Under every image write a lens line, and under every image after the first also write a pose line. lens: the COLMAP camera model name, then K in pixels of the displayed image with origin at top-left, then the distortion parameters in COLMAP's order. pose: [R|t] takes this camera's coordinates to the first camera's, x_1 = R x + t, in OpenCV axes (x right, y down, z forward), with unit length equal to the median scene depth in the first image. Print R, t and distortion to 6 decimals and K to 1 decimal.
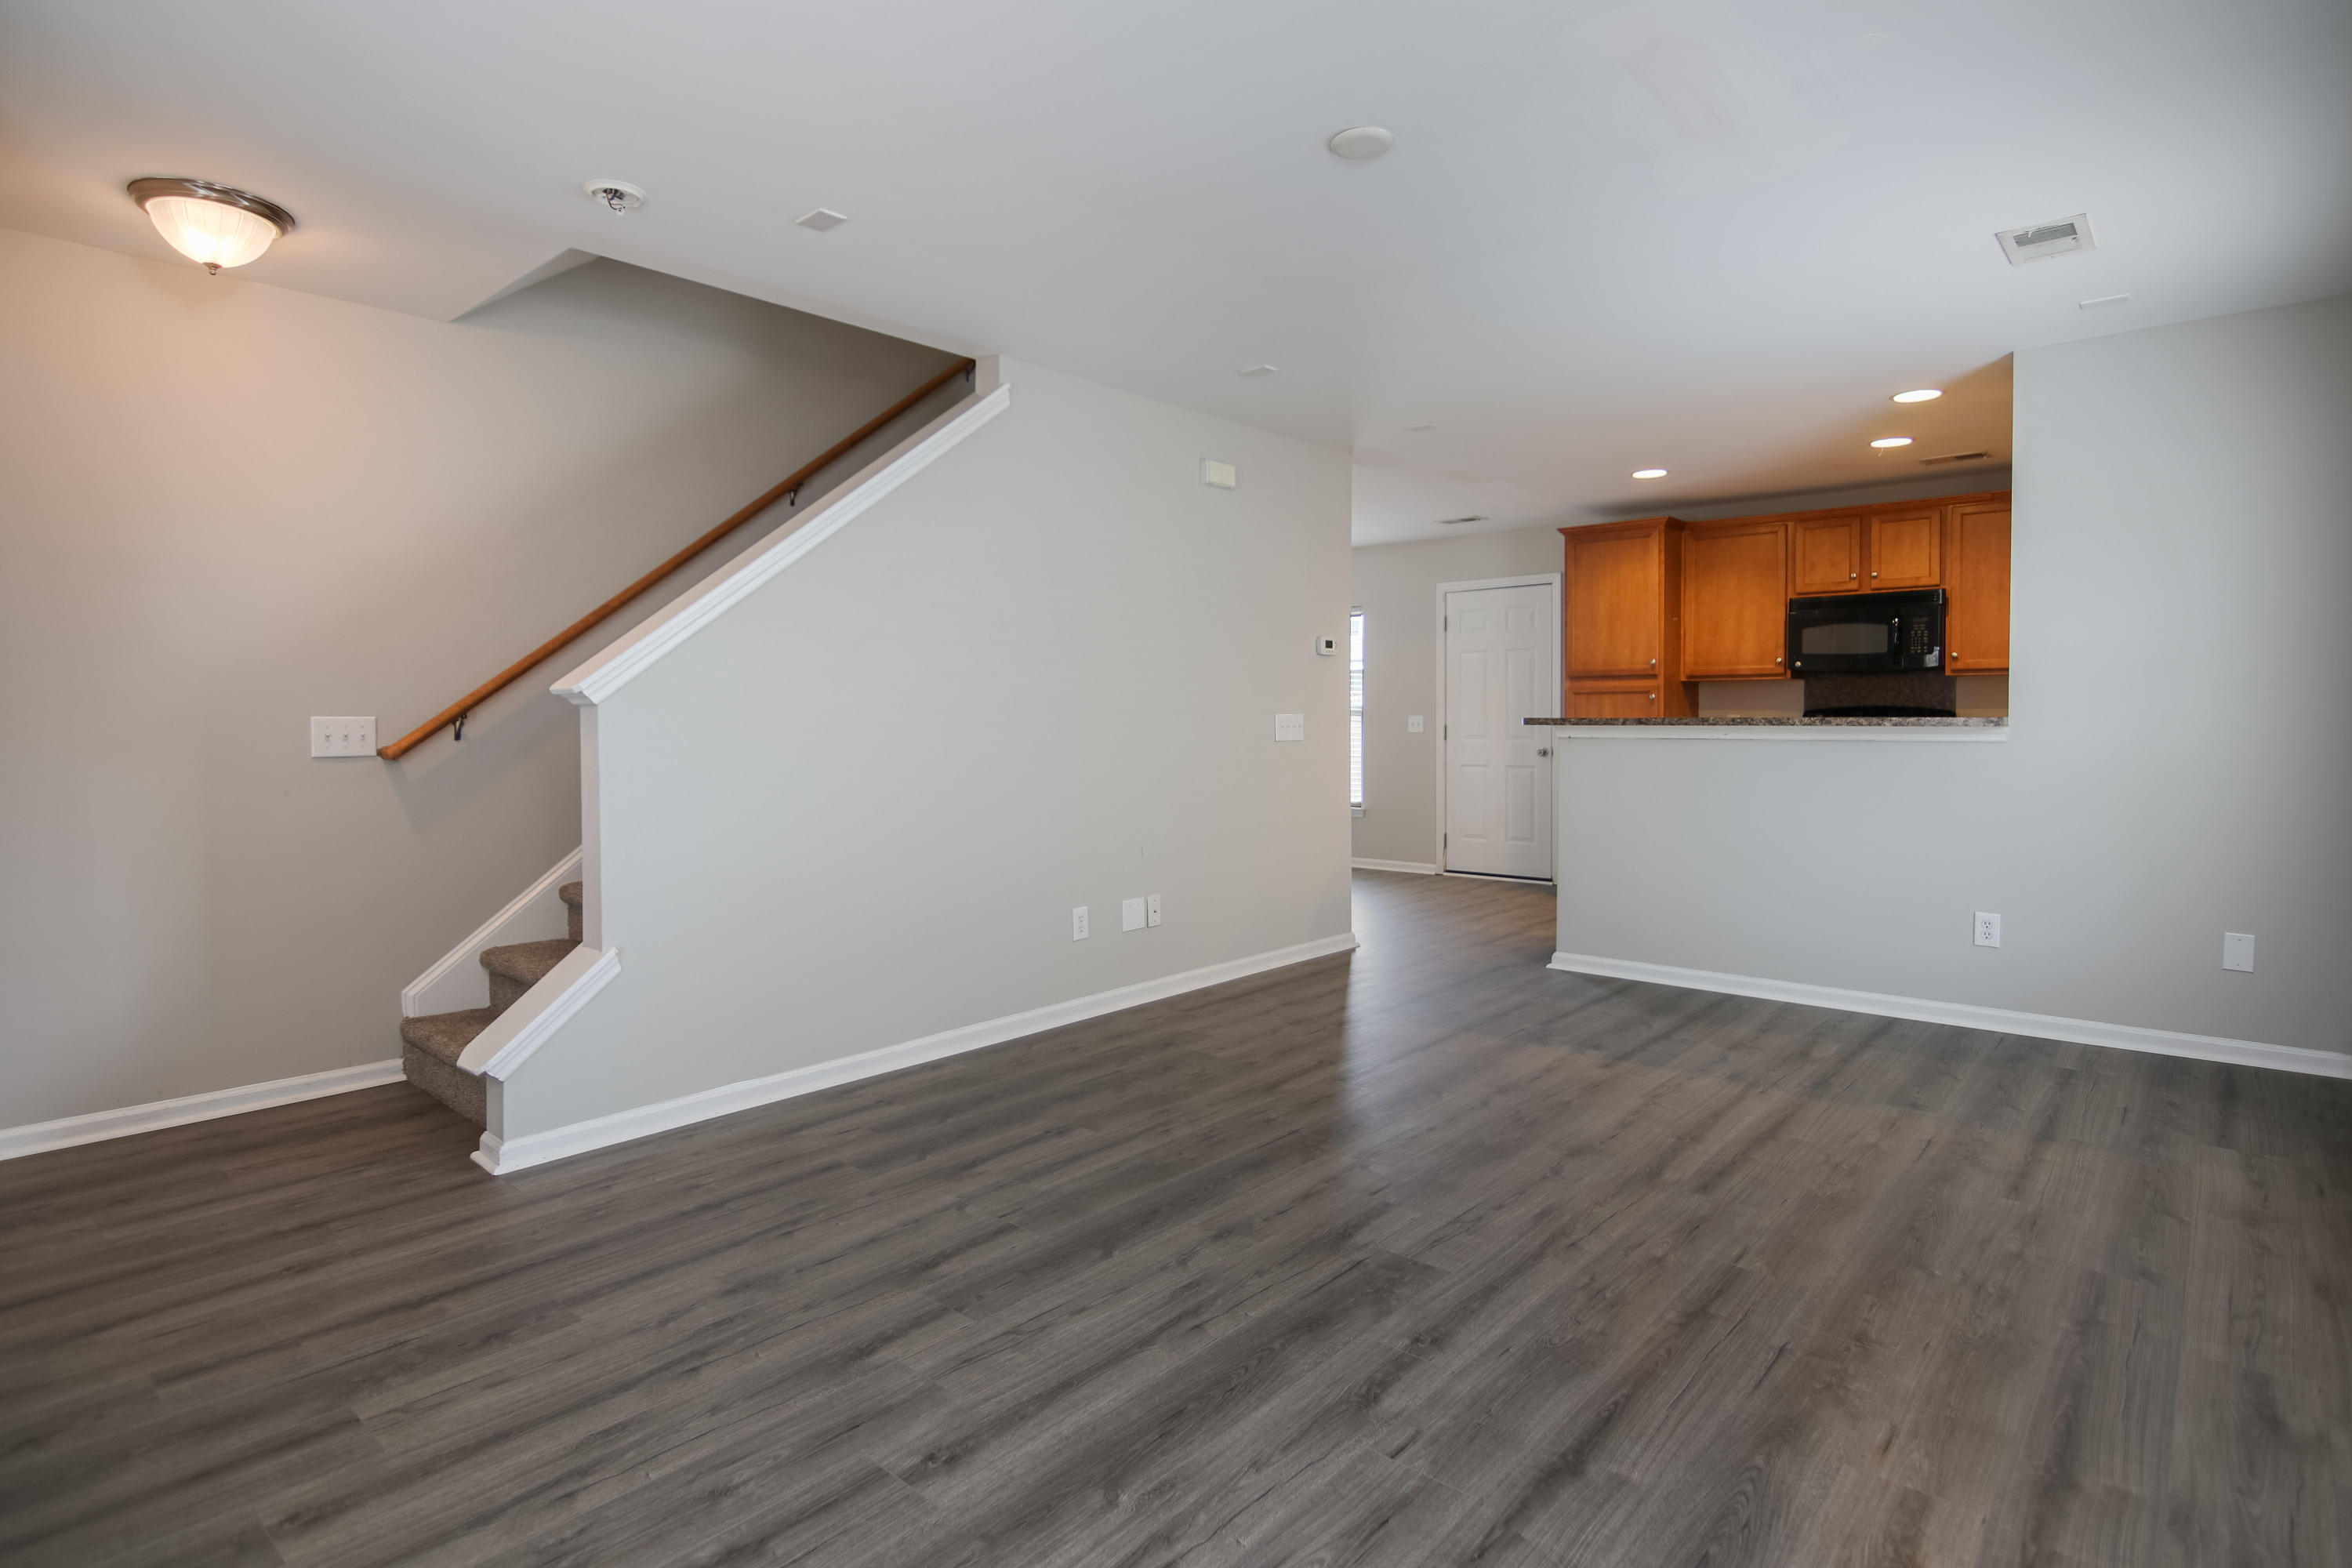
lens RADIAL K [[1214.4, 0, 1160.3], [0, 1214.4, 775.9], [0, 0, 1]] dist [0.006468, -0.005008]
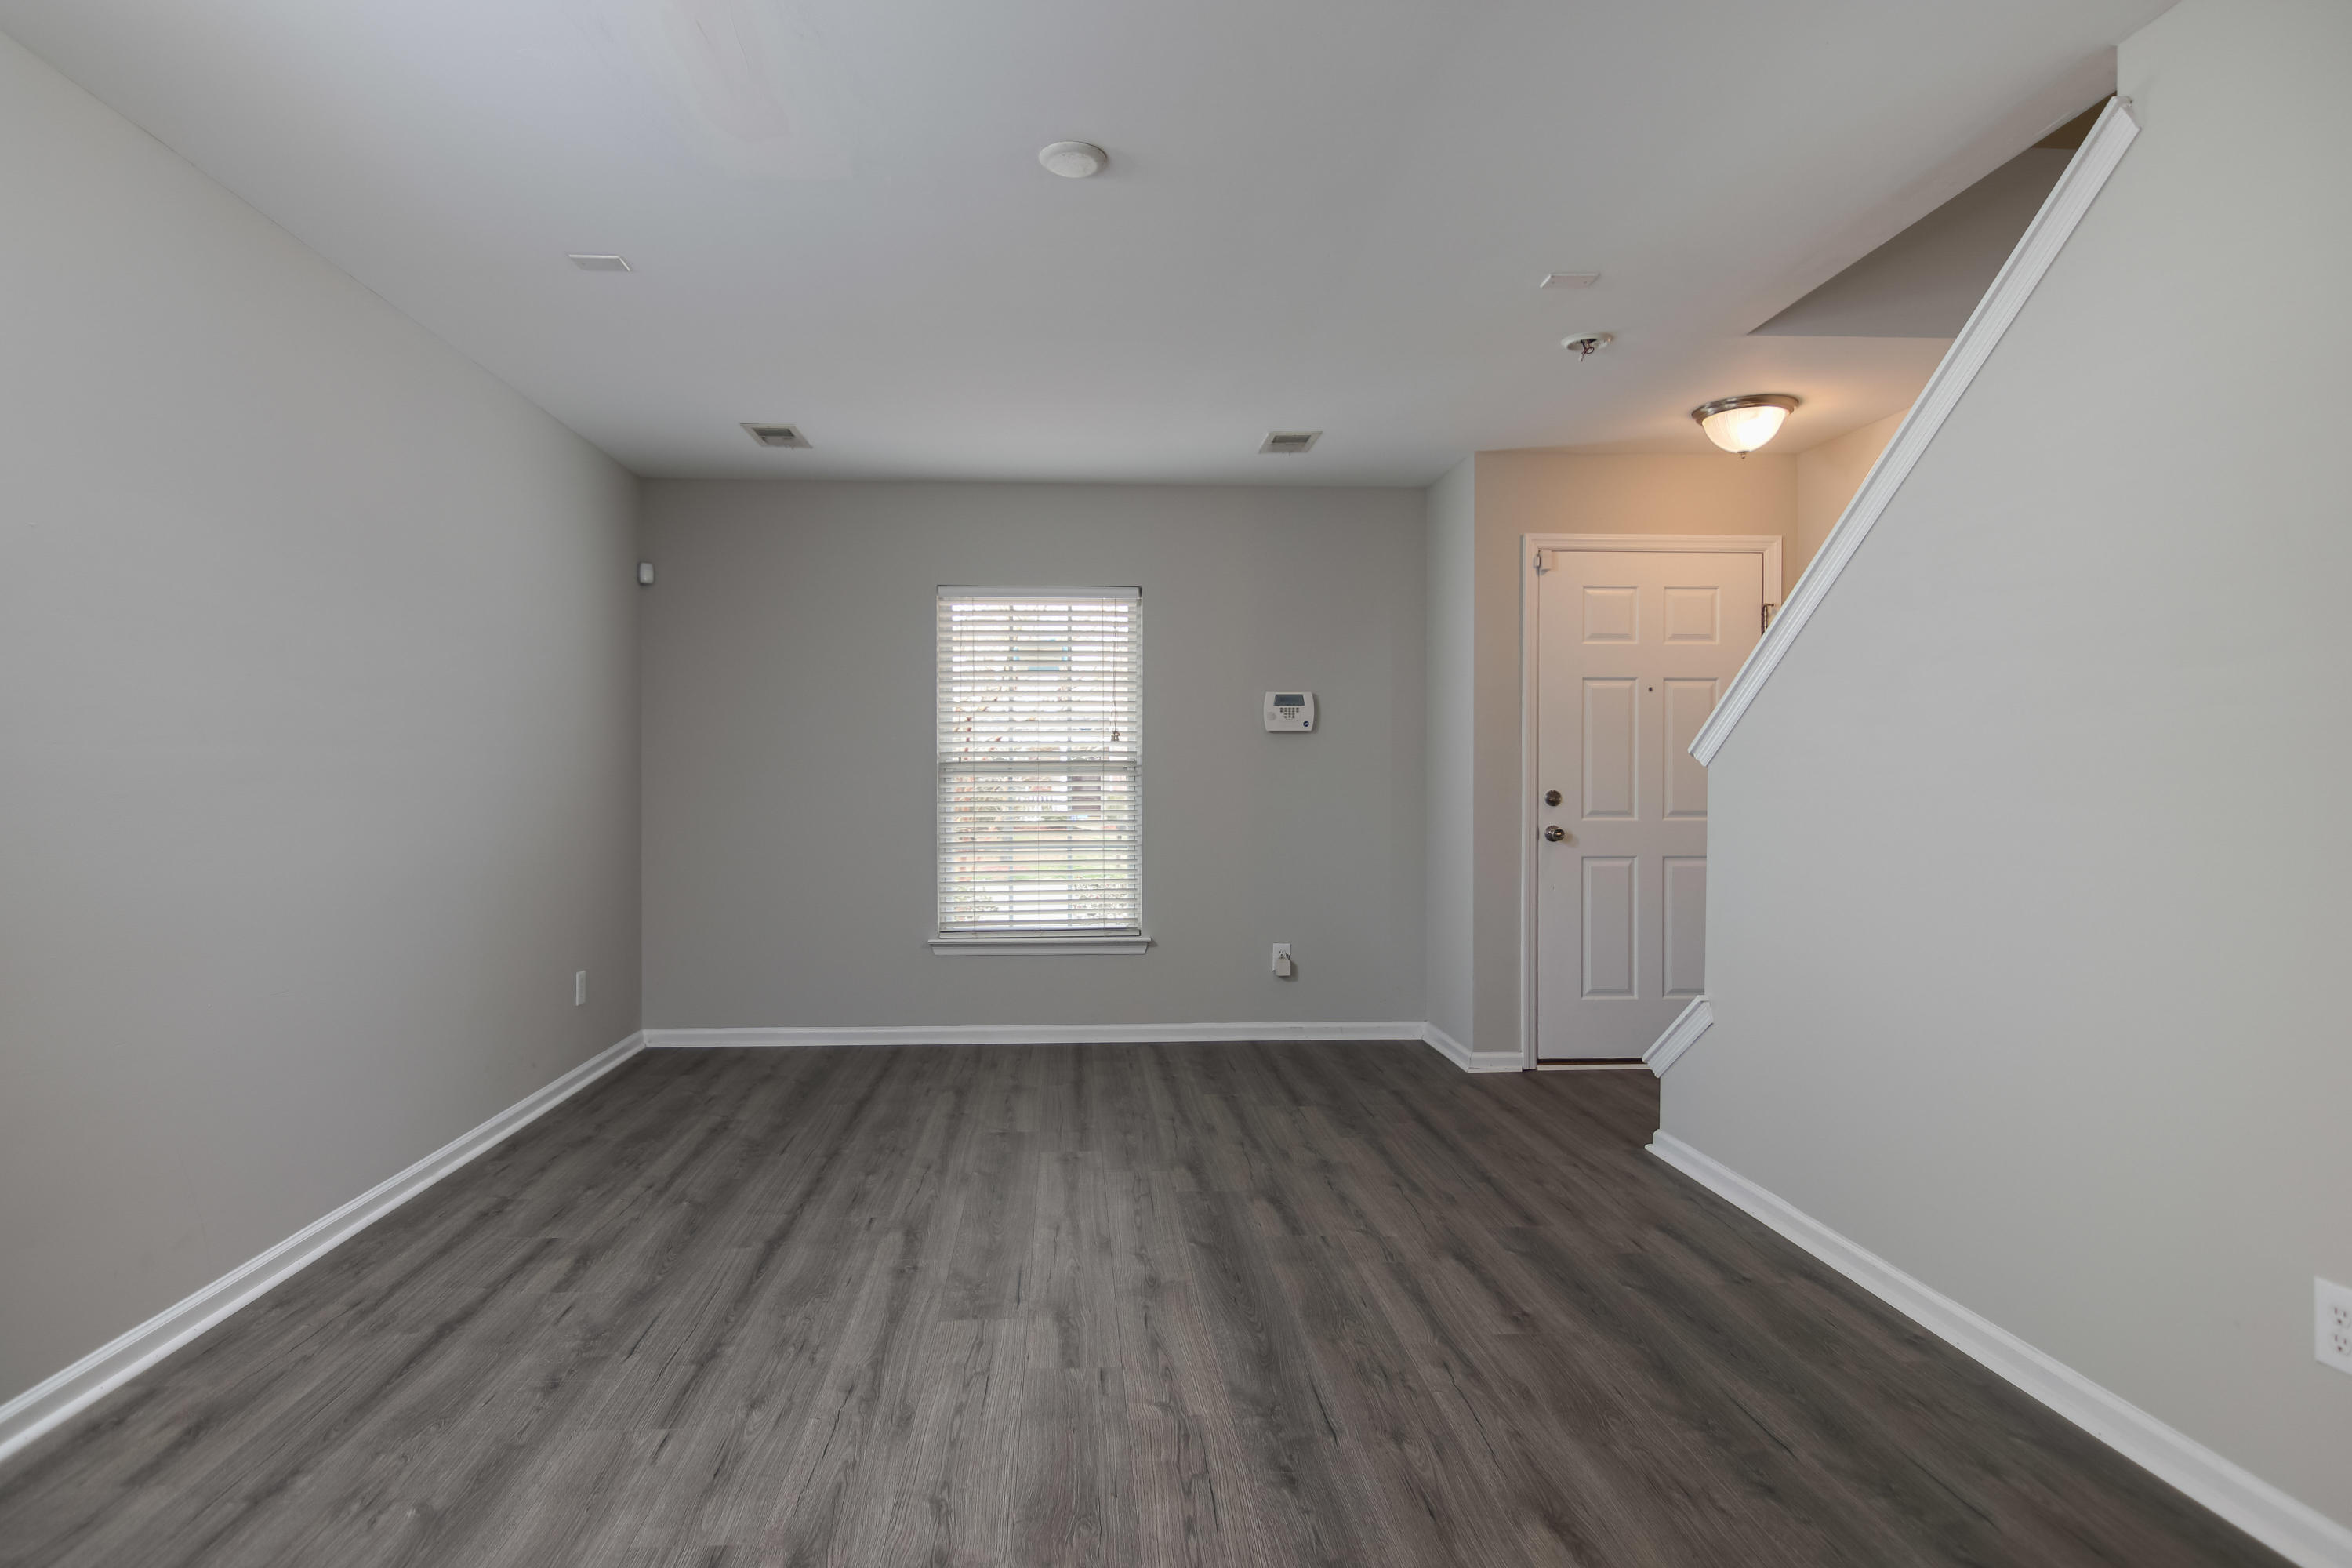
lens RADIAL K [[1214.4, 0, 1159.7], [0, 1214.4, 779.3], [0, 0, 1]] dist [0.006468, -0.005008]
pose [[-0.691337, 0.004776, -0.722517, 0.840775], [-0.032359, 0.998770, 0.037565, -0.095899], [0.721808, 0.049349, -0.690332, 1.797634]]
